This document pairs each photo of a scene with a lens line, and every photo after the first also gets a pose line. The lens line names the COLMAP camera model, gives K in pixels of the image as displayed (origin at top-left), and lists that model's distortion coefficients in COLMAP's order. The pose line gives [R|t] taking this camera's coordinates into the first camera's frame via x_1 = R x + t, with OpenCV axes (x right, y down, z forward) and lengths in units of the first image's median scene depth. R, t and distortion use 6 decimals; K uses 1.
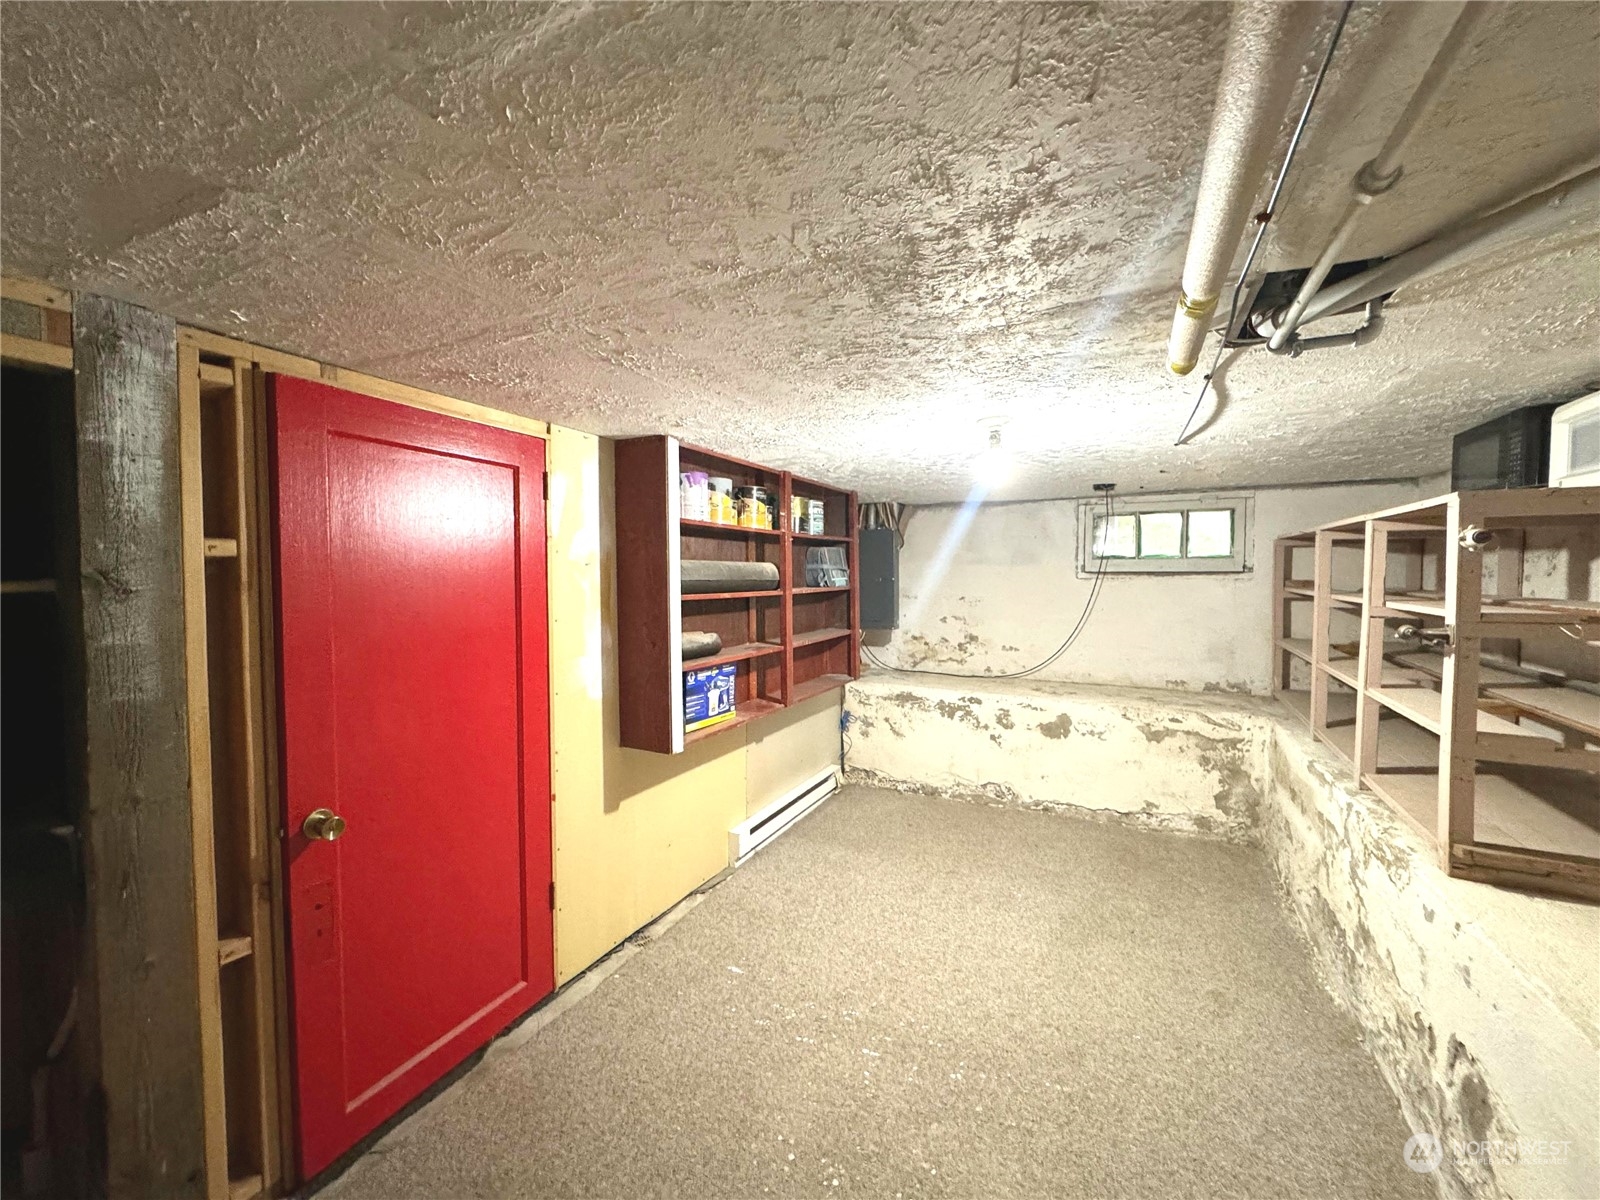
lens RADIAL K [[637.8, 0, 801.2], [0, 637.8, 601.7], [0, 0, 1]] dist [-0.002592, 0.000388]
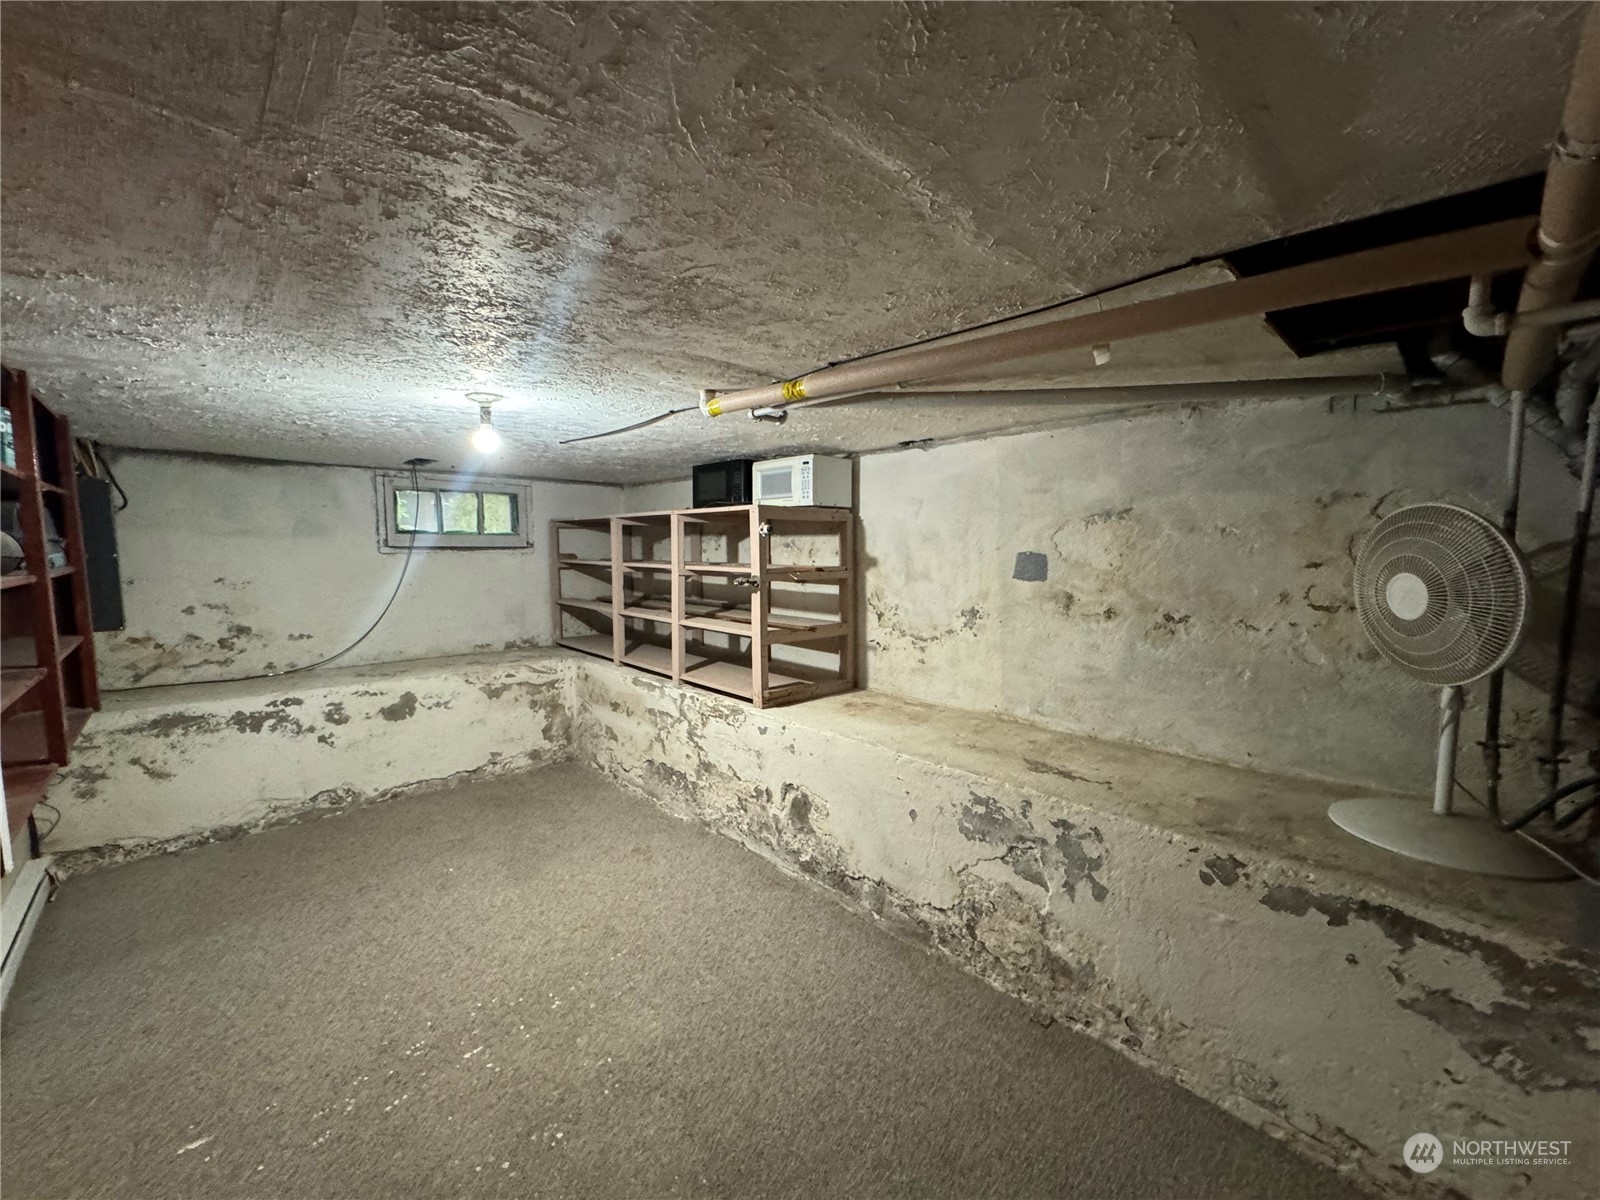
lens RADIAL K [[637.8, 0, 796.9], [0, 637.8, 602.1], [0, 0, 1]] dist [-0.002592, 0.000388]
pose [[0.332402, -0.075942, 0.940076, -0.306166], [0.040186, 0.996988, 0.066330, -0.002523], [-0.942281, 0.015729, 0.334452, 0.116394]]
